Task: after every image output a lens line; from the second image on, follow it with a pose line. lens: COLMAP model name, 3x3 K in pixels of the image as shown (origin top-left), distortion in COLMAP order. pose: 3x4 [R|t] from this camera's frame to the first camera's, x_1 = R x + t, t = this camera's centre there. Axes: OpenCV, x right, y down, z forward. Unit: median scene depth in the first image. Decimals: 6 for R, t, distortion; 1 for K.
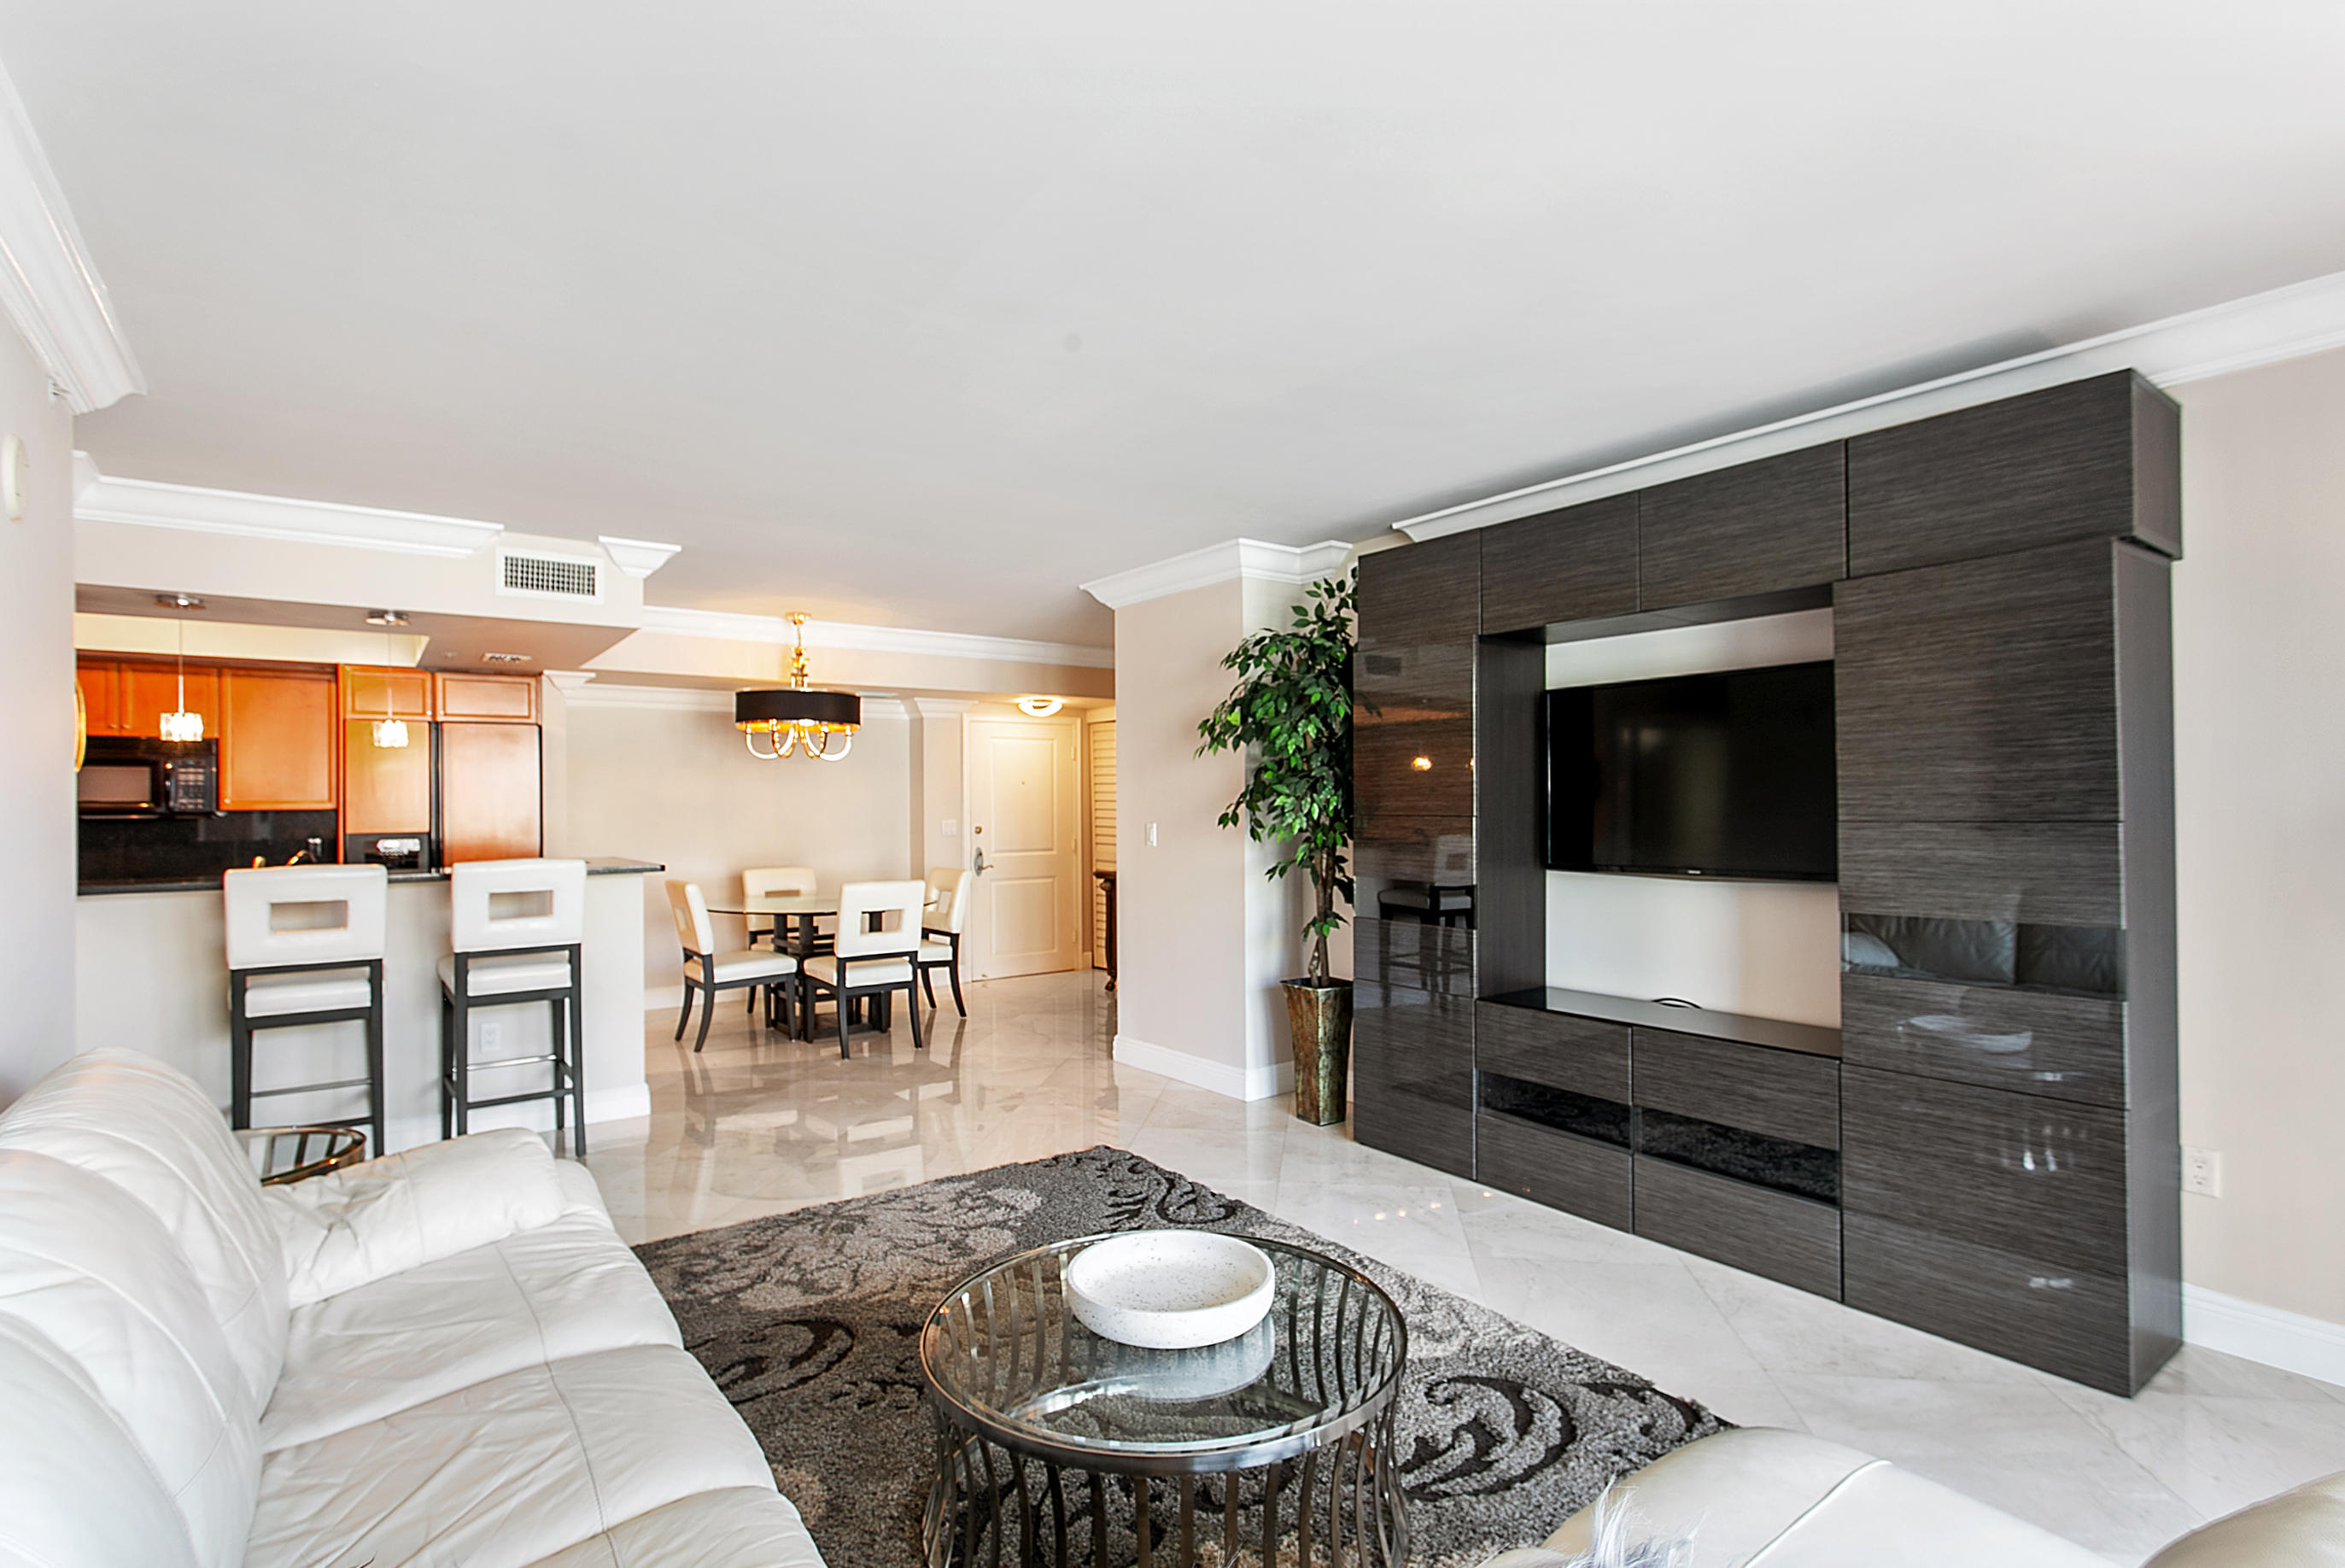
lens RADIAL K [[1145.7, 0, 1165.3], [0, 1145.7, 791.3], [0, 0, 1]] dist [-0.003095, -0.000696]
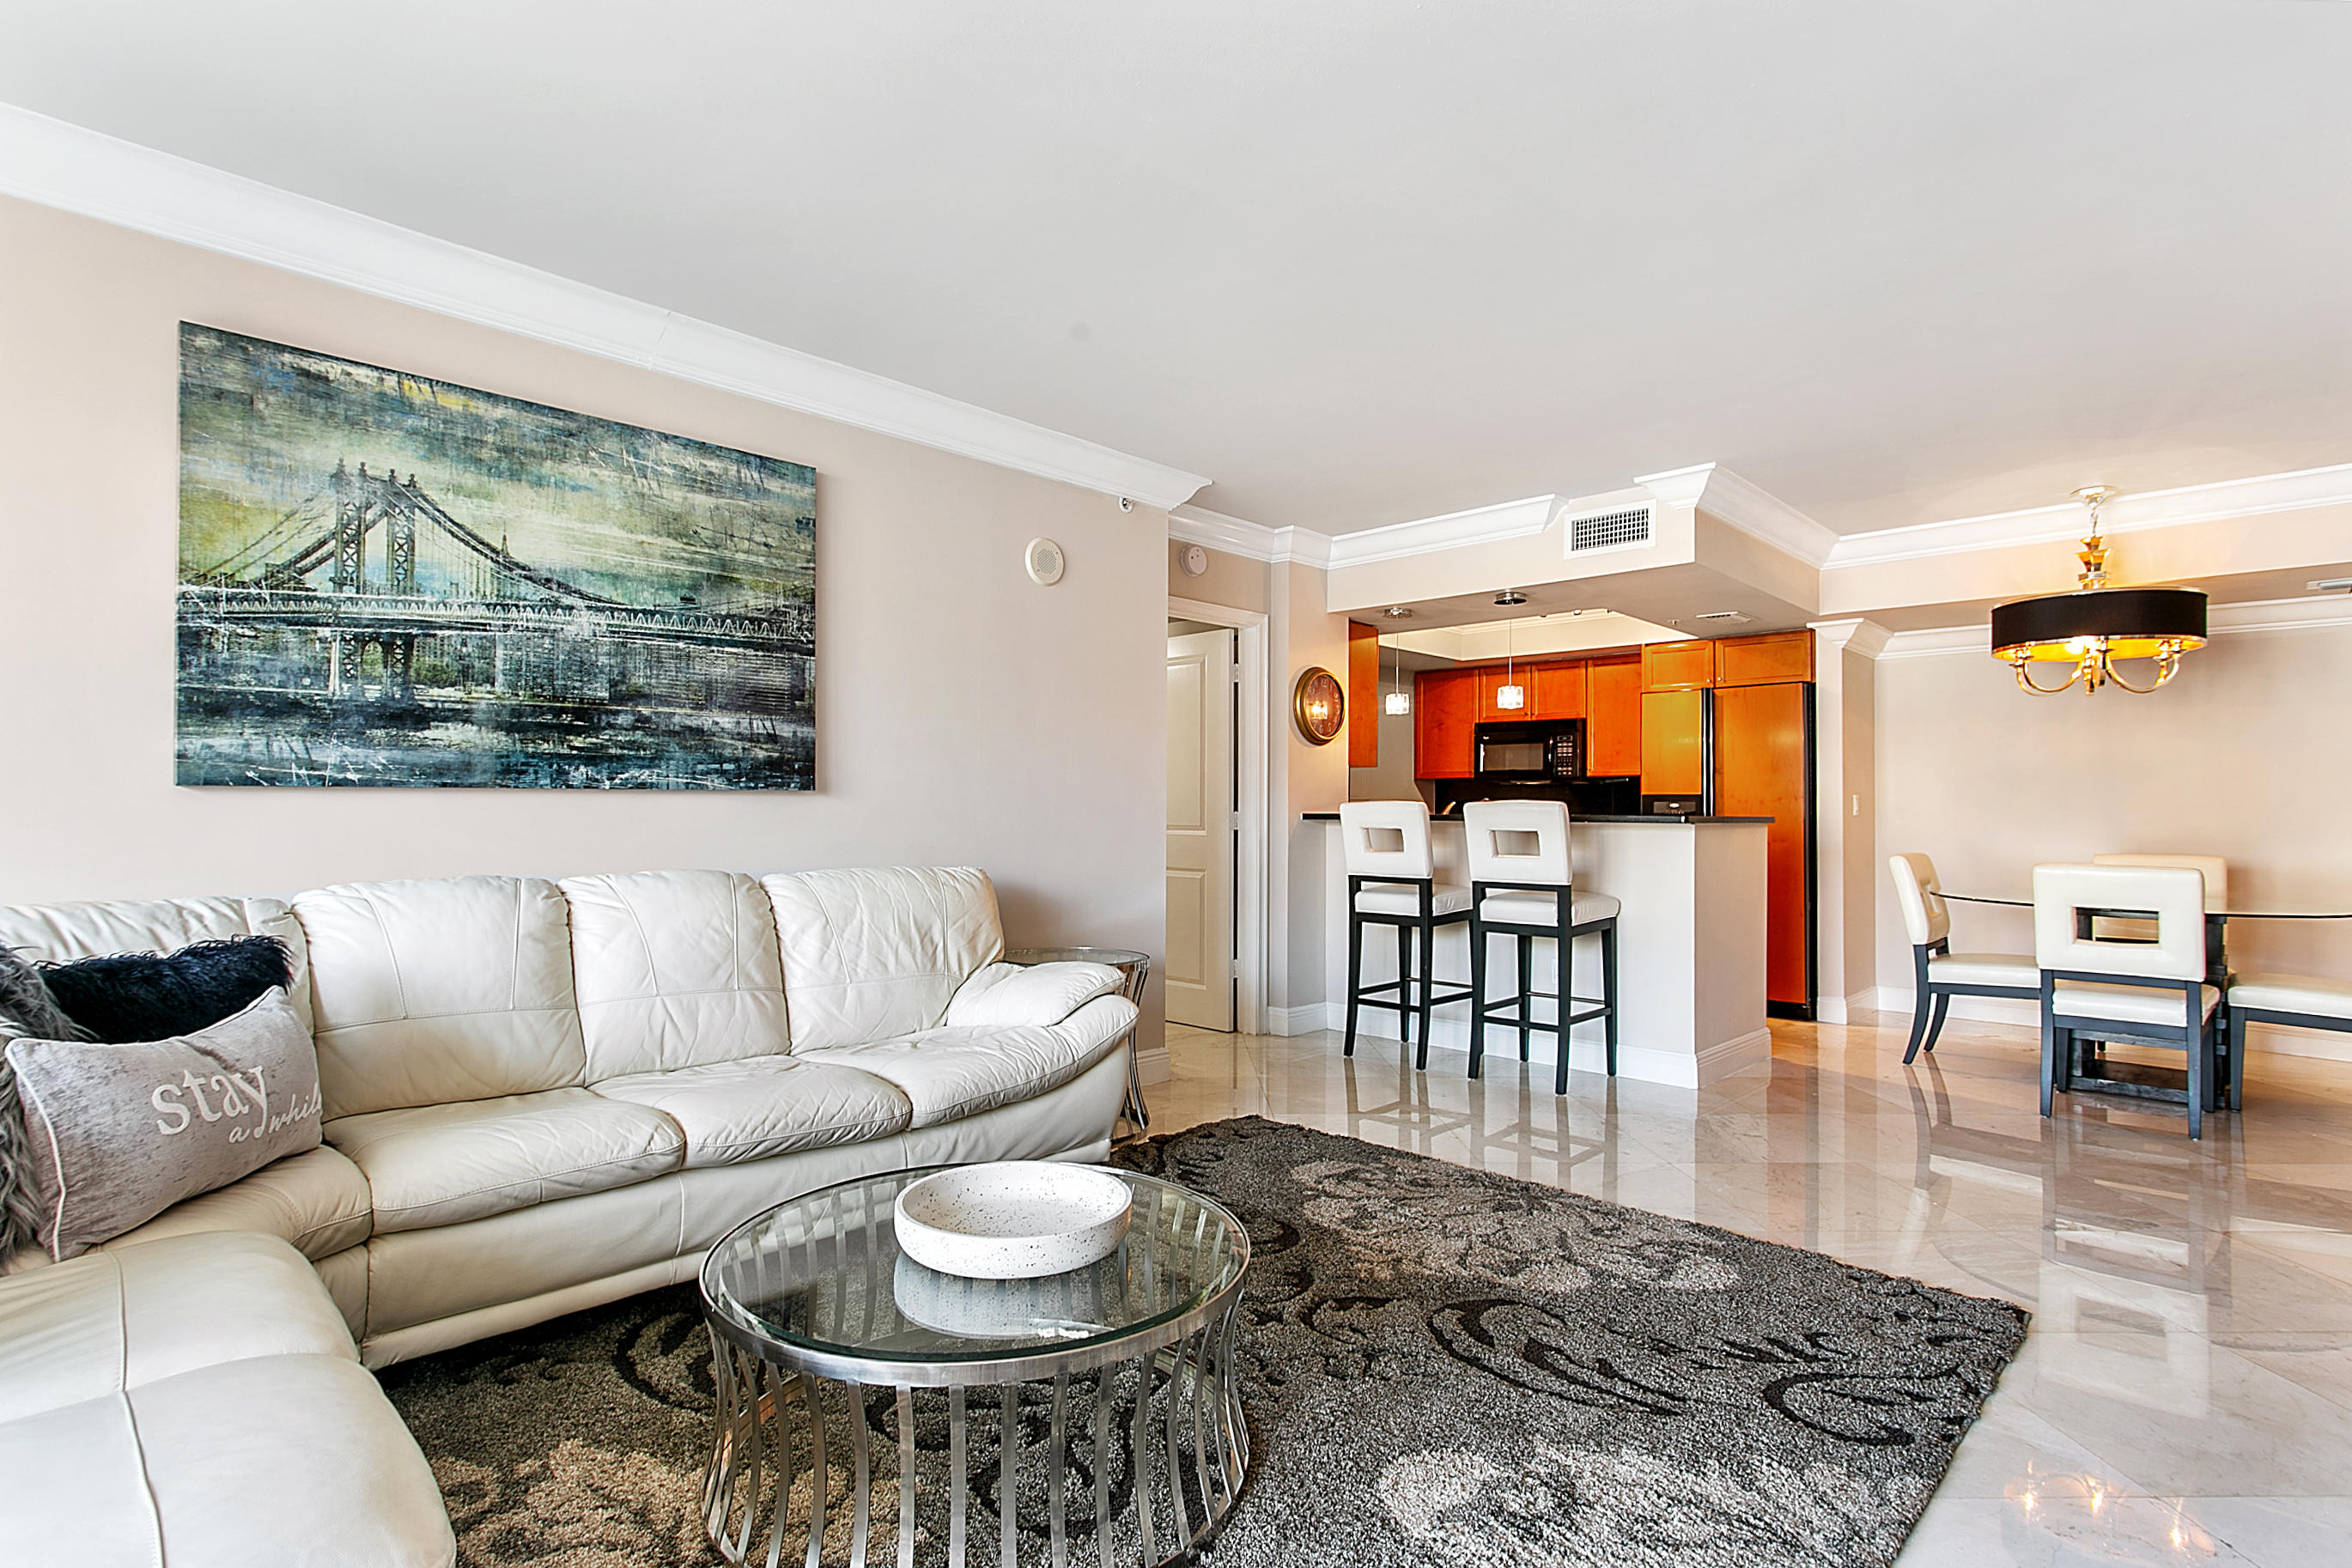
lens RADIAL K [[1149.1, 0, 1166.7], [0, 1149.1, 792.1], [0, 0, 1]] dist [-0.003095, -0.000696]
pose [[0.159816, -0.007529, -0.987118, 0.507203], [-0.001797, 0.999967, -0.007918, 0.067513], [0.987145, 0.003039, 0.159797, 0.561291]]
